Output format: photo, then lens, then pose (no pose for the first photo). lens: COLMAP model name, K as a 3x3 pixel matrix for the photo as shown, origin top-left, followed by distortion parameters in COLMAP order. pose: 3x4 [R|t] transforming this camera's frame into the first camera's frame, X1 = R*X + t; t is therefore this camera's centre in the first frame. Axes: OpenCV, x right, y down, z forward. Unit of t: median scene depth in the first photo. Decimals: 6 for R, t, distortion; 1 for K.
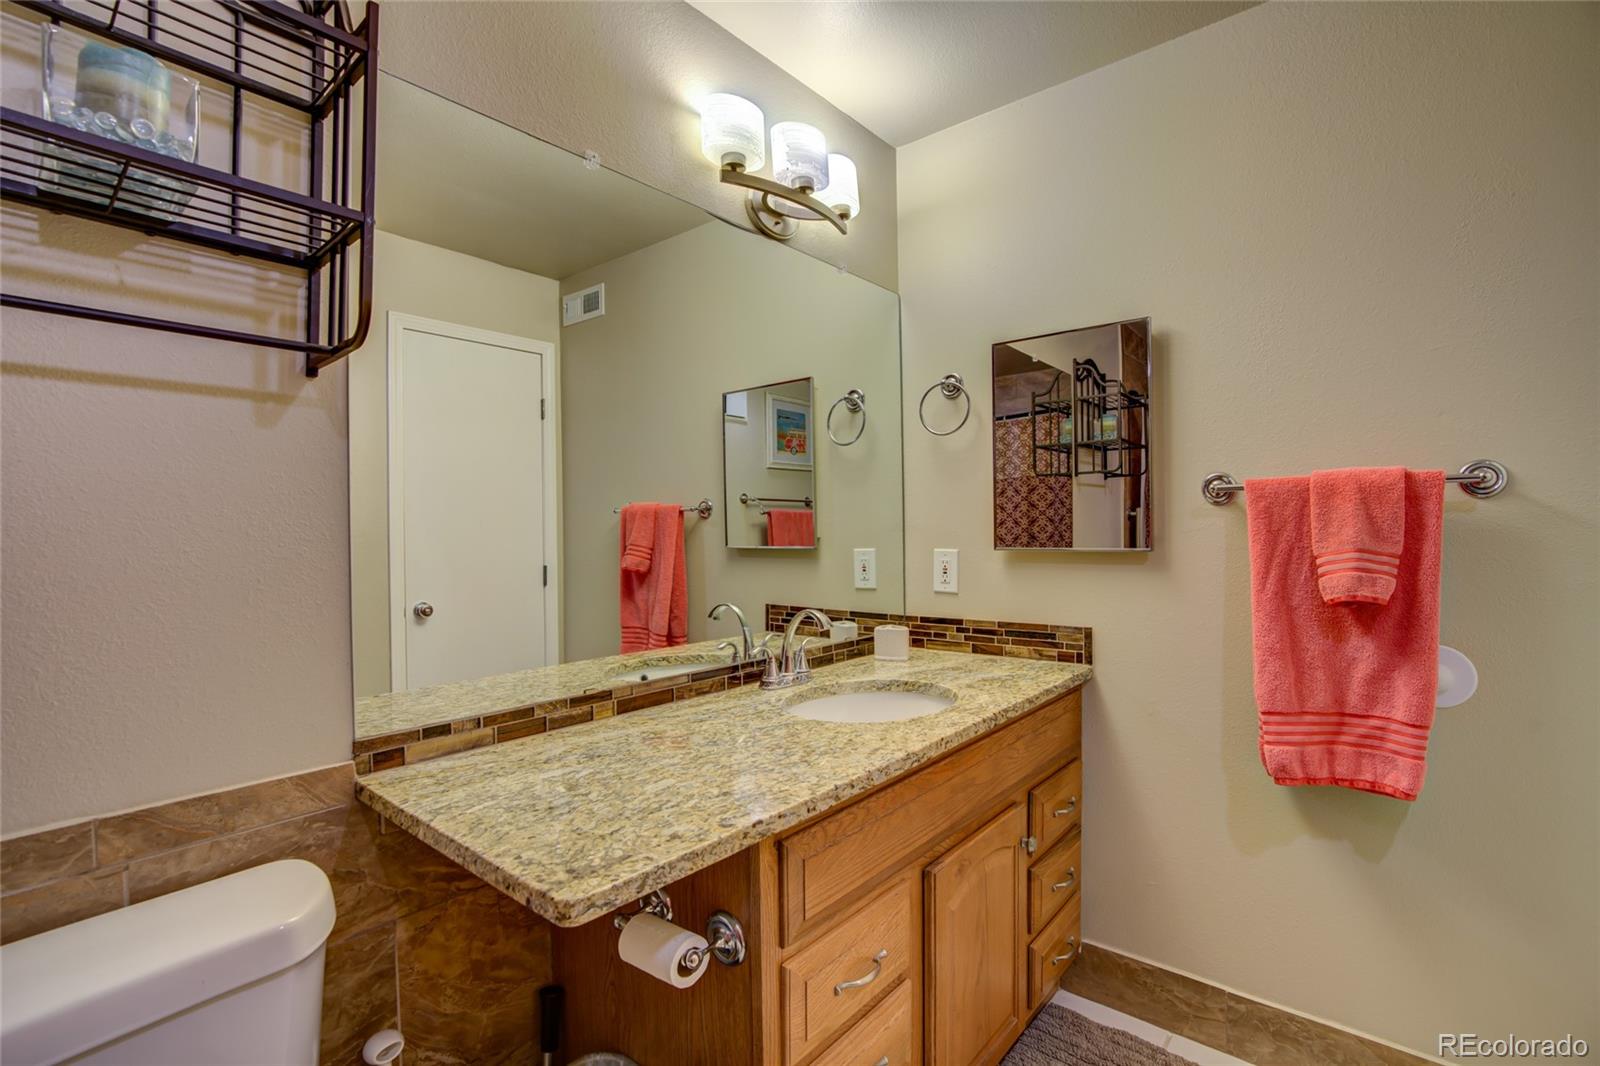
lens RADIAL K [[740.5, 0, 792.8], [0, 740.5, 531.4], [0, 0, 1]] dist [-0.059191, 0.019293]
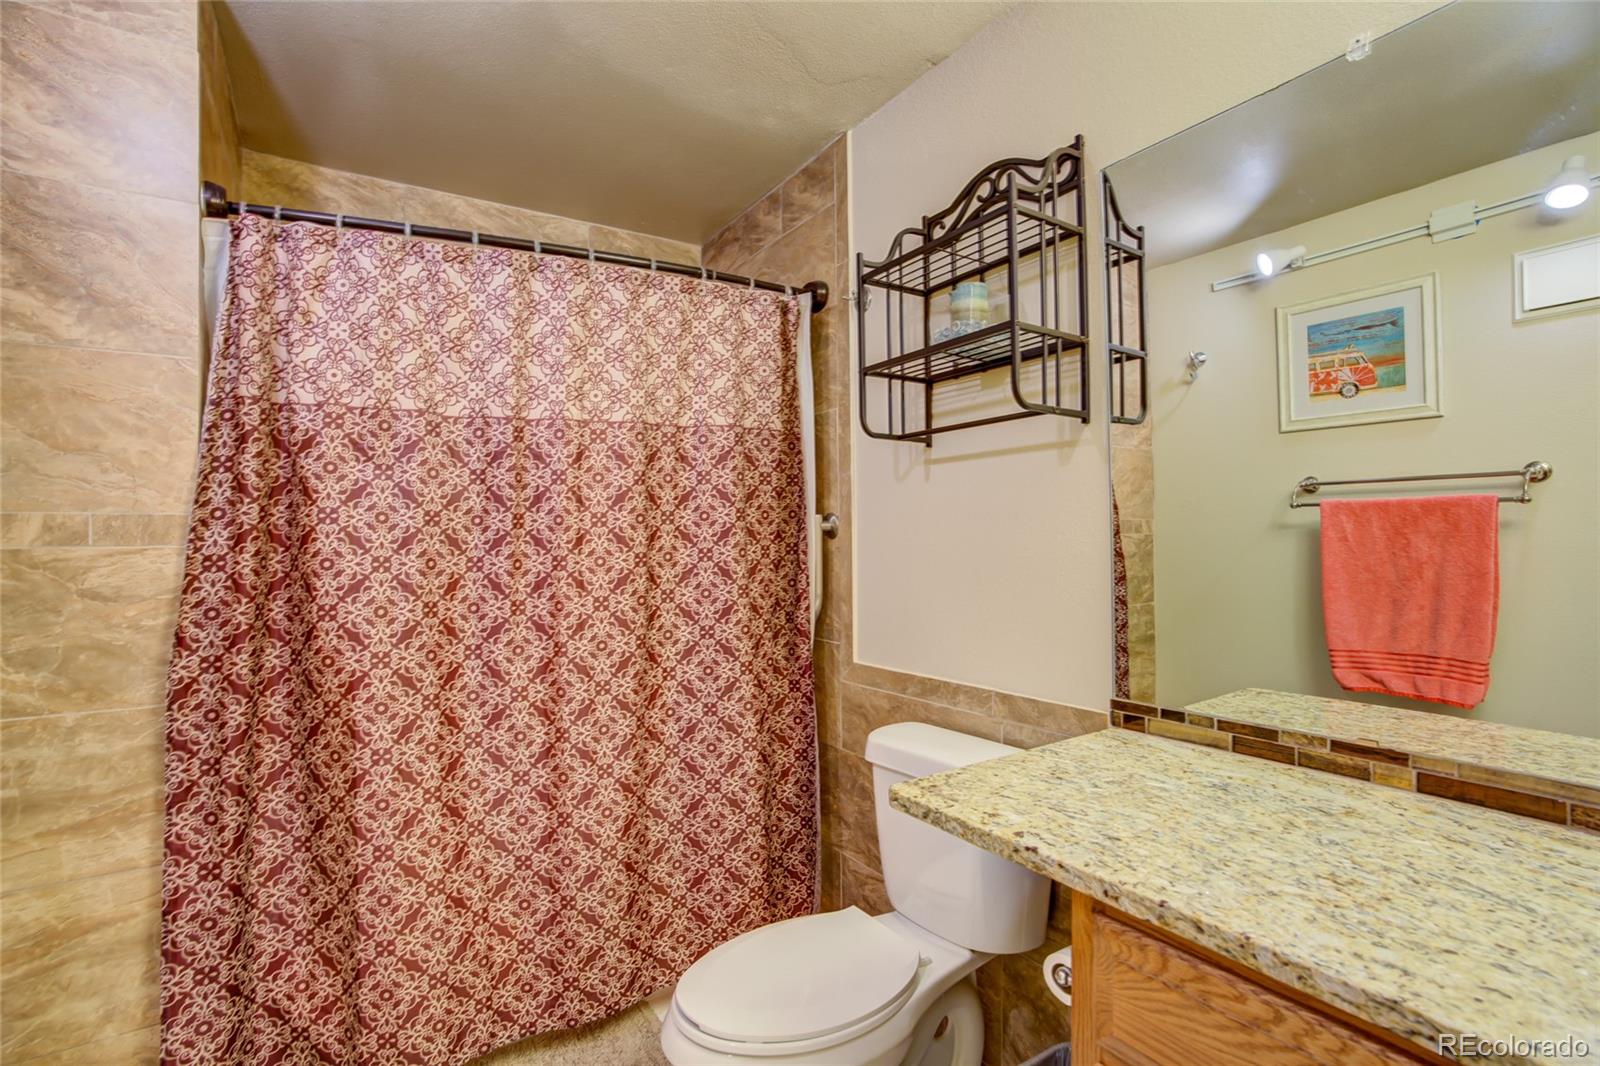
lens RADIAL K [[740.5, 0, 792.8], [0, 740.5, 533.8], [0, 0, 1]] dist [-0.059191, 0.019293]
pose [[-0.298467, 0.007186, -0.954393, 0.753102], [0.015236, 0.999880, 0.002763, -0.014586], [0.954298, -0.013716, -0.298540, 0.795474]]
